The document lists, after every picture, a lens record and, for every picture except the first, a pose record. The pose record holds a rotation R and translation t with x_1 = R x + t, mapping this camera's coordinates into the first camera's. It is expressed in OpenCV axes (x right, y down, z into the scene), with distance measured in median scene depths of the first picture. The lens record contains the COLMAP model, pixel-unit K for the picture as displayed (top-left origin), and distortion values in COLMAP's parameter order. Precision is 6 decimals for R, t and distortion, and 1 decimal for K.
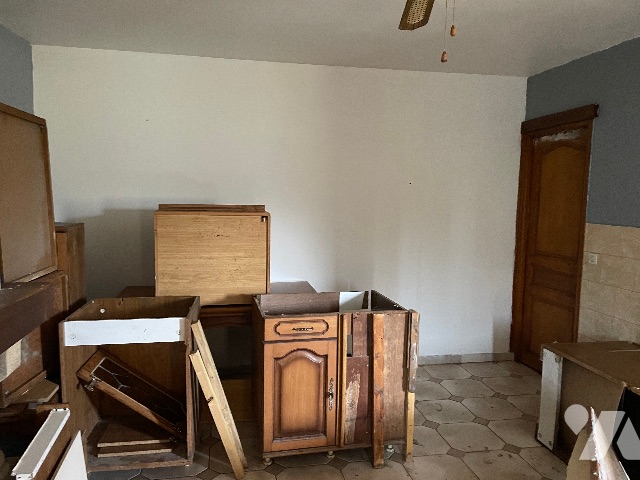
lens RADIAL K [[479.2, 0, 320.0], [0, 479.2, 240.8], [0, 0, 1]] dist [0.064755, -0.089553]
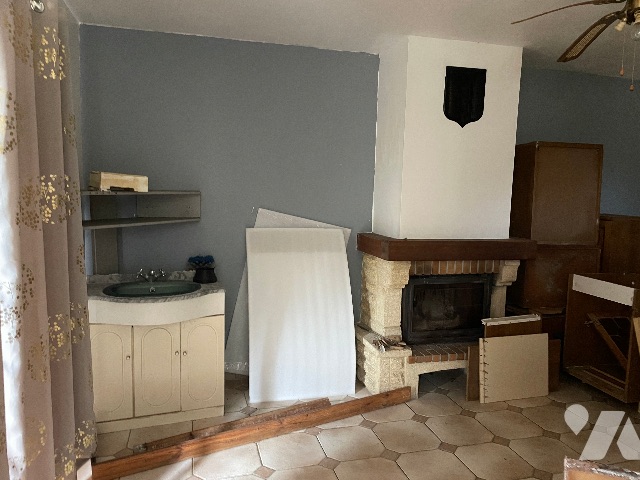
lens RADIAL K [[479.2, 0, 315.5], [0, 479.2, 239.1], [0, 0, 1]] dist [0.064755, -0.089553]
pose [[0.069557, 0.095647, -0.992982, 0.886159], [-0.116637, 0.989346, 0.087127, 0.013968], [0.990736, 0.109758, 0.079972, 0.026395]]
